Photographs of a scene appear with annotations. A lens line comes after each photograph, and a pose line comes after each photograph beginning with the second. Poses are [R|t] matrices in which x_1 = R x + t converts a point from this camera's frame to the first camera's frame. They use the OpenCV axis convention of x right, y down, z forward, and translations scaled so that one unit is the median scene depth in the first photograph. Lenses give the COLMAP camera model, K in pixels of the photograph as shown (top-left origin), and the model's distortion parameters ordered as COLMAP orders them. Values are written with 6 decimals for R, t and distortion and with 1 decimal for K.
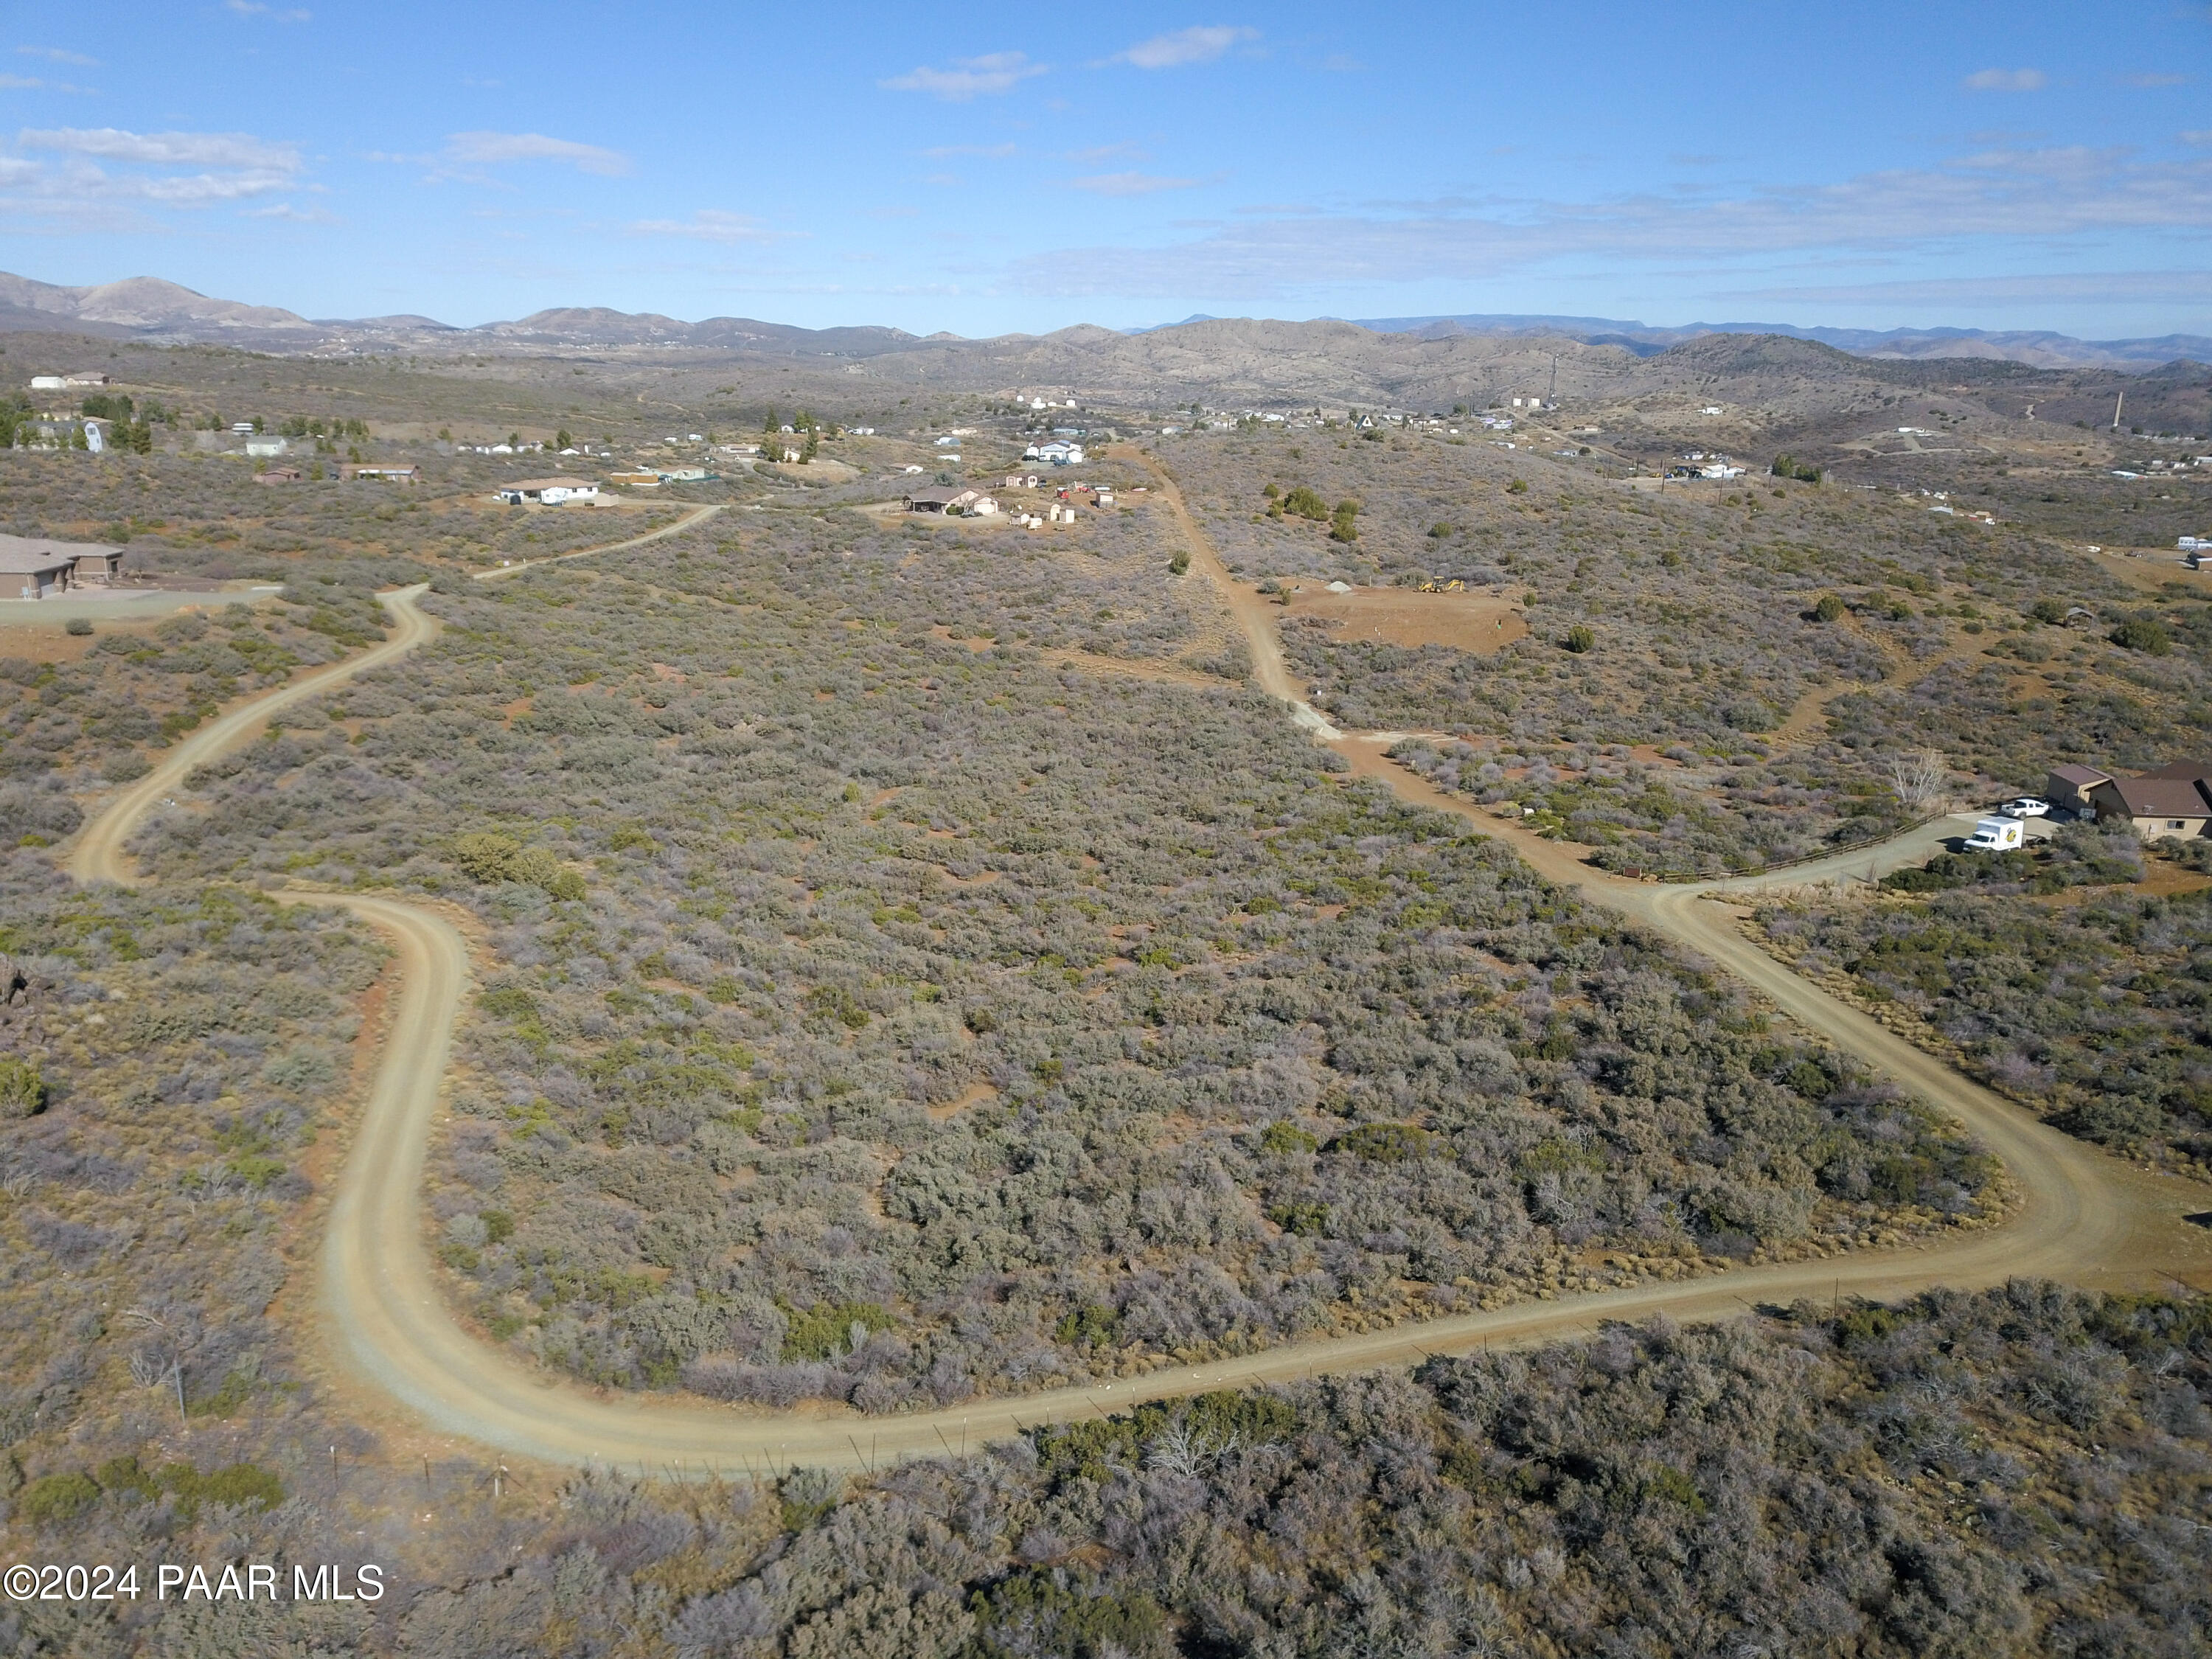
lens RADIAL K [[1679.7, 0, 1105.4], [0, 1679.7, 902.3], [0, 0, 1]] dist [0.017372, -0.015211]
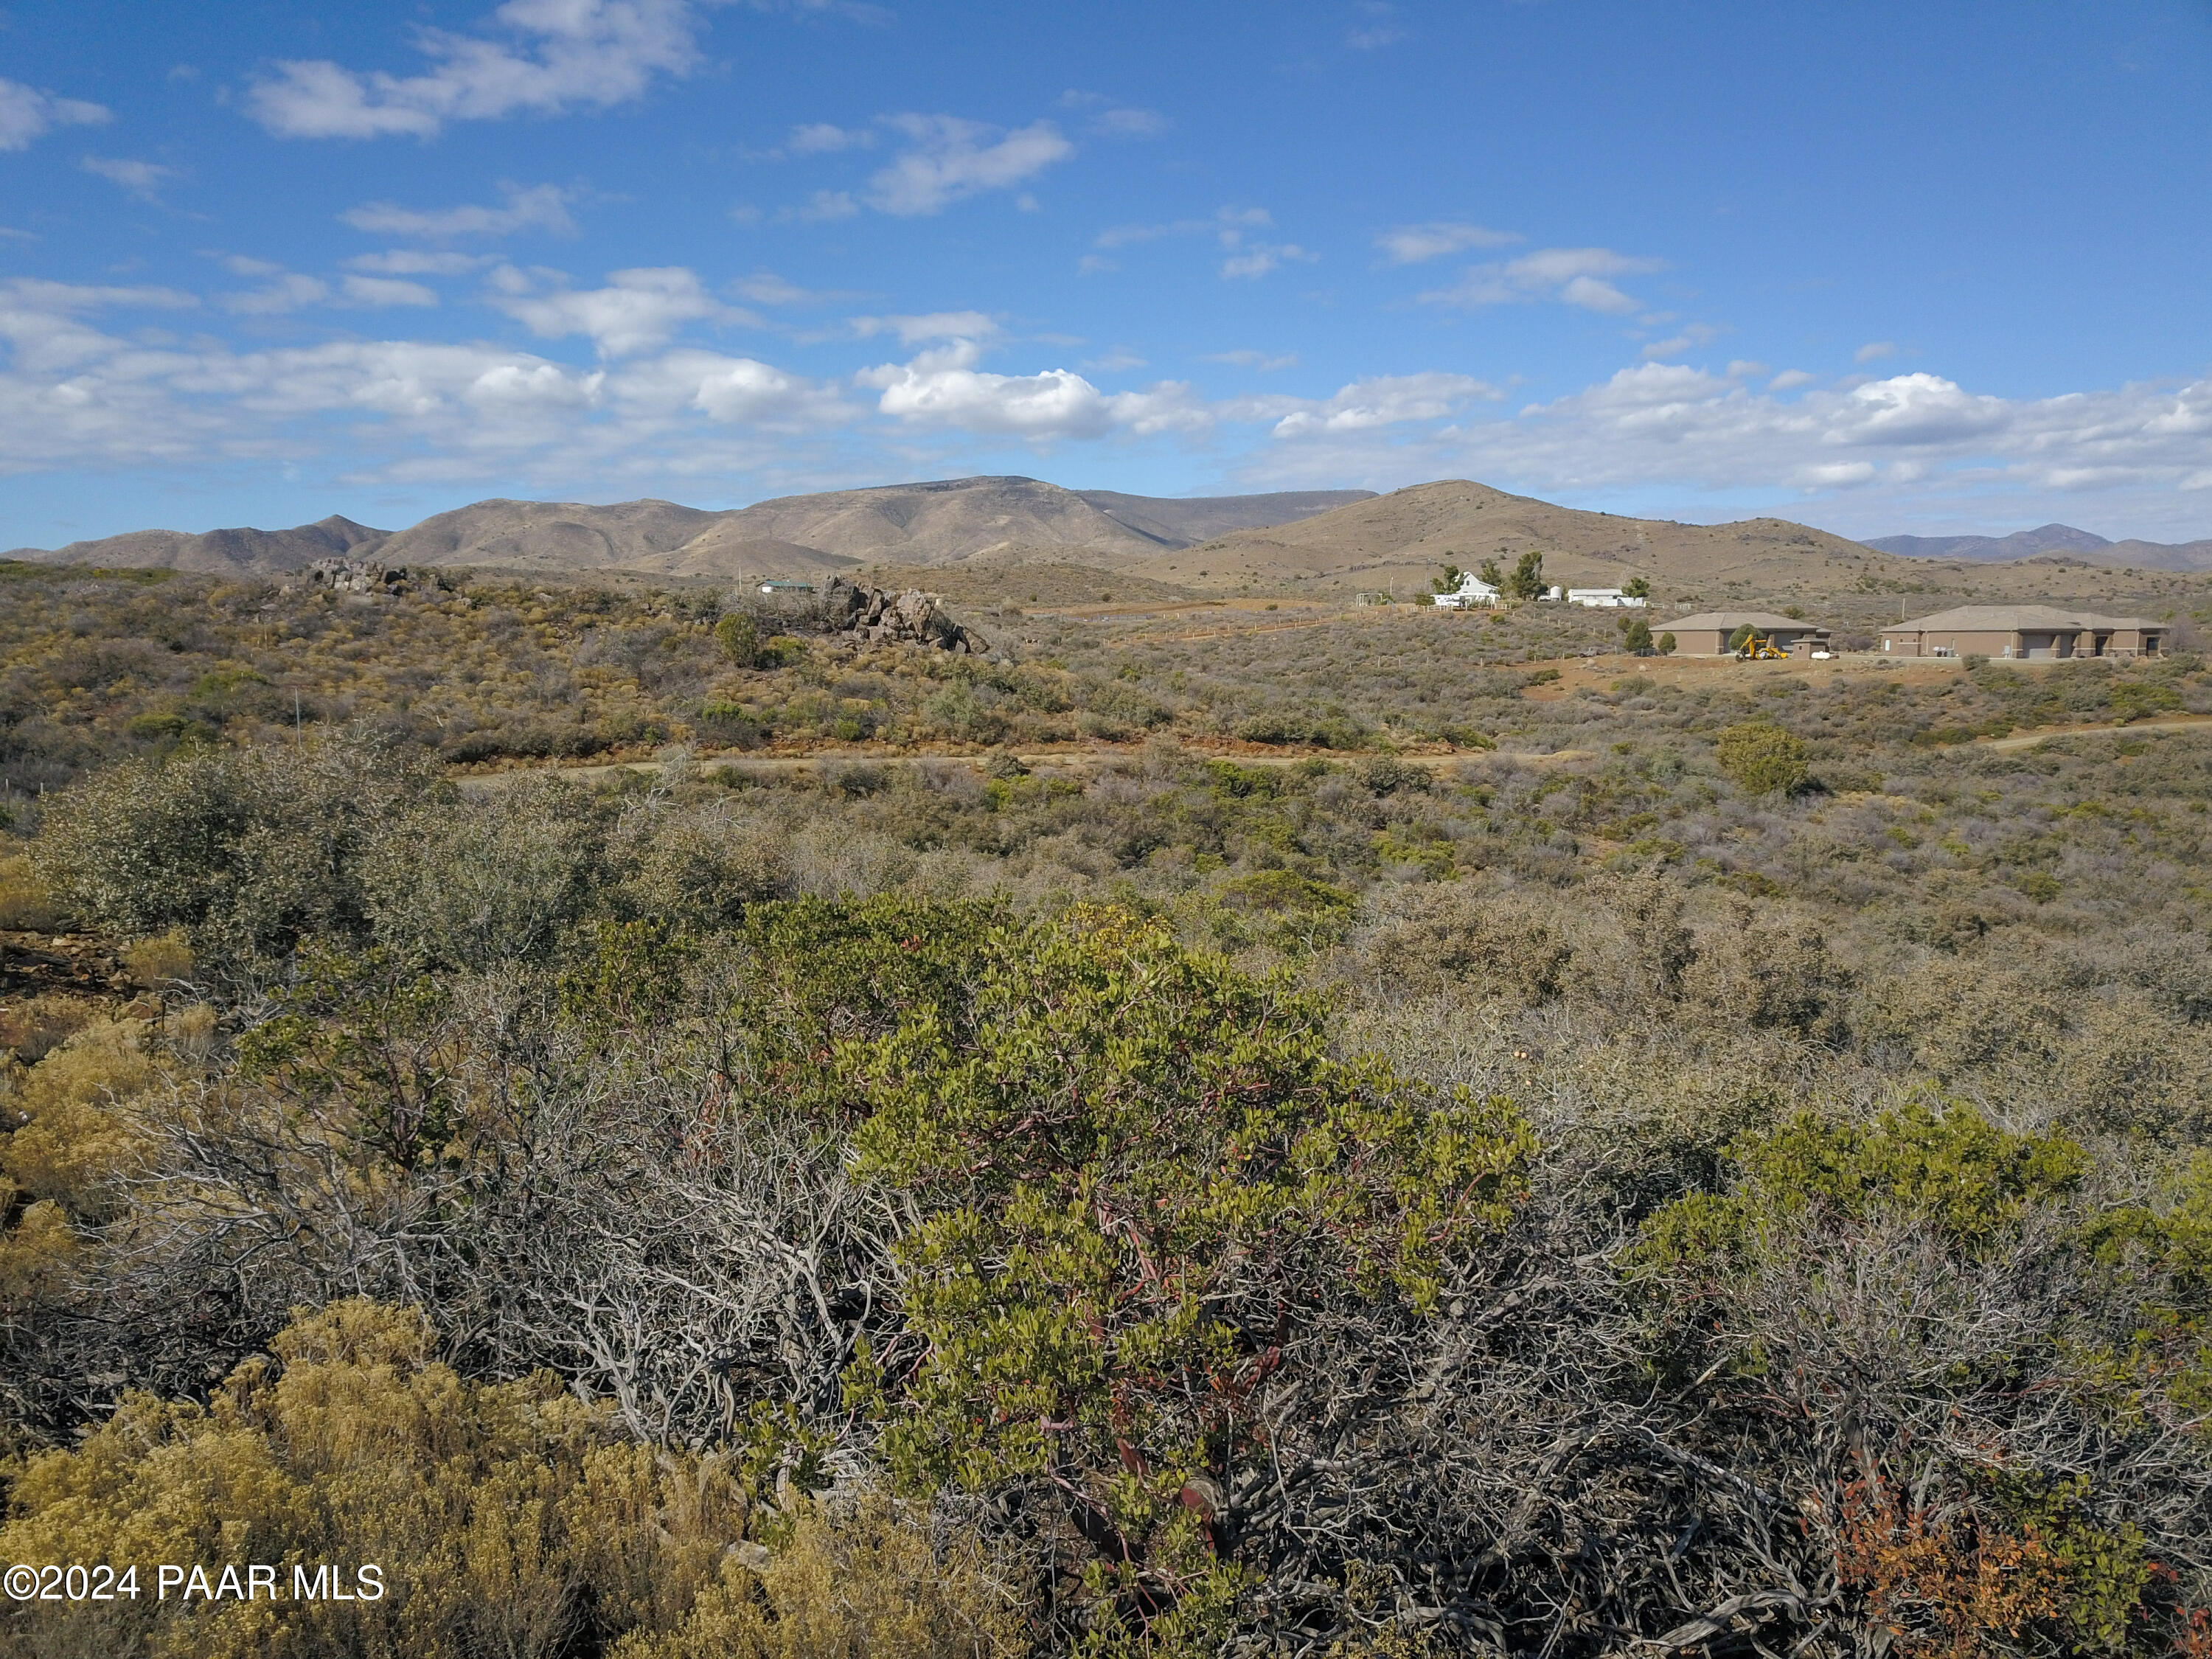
lens RADIAL K [[1671.3, 0, 1078.8], [0, 1671.3, 847.7], [0, 0, 1]] dist [0.011265, -0.016762]
pose [[0.216649, 0.097824, -0.971336, 0.171225], [-0.291546, 0.956046, 0.031257, 0.045342], [0.931700, 0.276417, 0.235647, 0.288044]]
